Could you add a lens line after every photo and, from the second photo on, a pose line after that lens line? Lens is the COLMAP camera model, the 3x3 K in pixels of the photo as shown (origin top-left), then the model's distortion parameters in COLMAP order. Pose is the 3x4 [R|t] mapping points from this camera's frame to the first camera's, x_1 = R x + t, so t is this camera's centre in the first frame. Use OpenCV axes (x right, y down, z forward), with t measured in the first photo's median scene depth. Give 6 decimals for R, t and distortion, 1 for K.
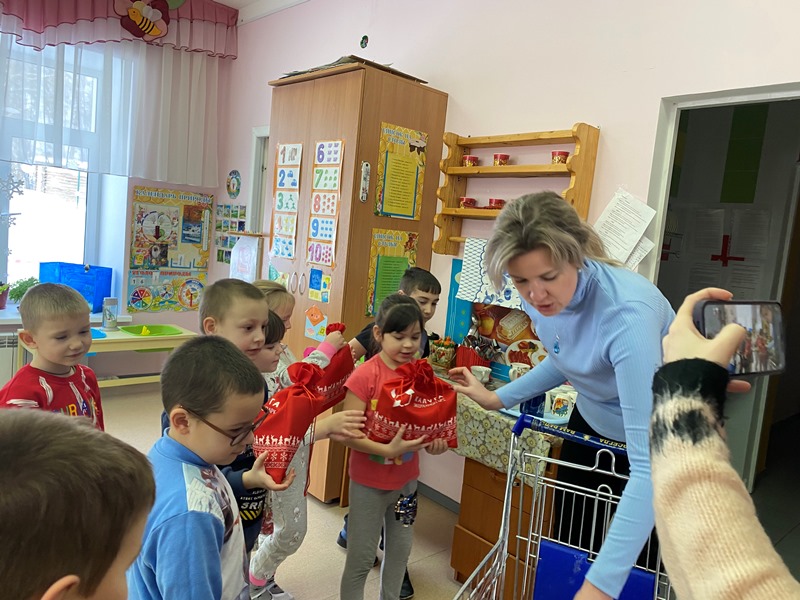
lens RADIAL K [[598.9, 0, 400.0], [0, 598.9, 300.0], [0, 0, 1]] dist [0.003188, -0.049013]
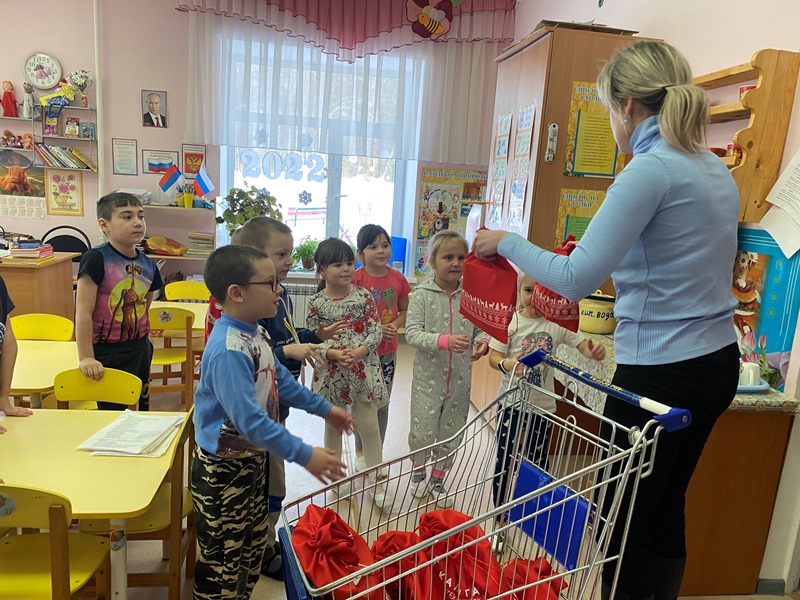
lens RADIAL K [[598.9, 0, 400.0], [0, 598.9, 300.0], [0, 0, 1]] dist [0.003188, -0.049013]
pose [[0.828023, 0.055438, -0.557947, 0.203025], [-0.042743, 0.998445, 0.035773, 0.029215], [0.559063, -0.005773, 0.829105, 0.004650]]
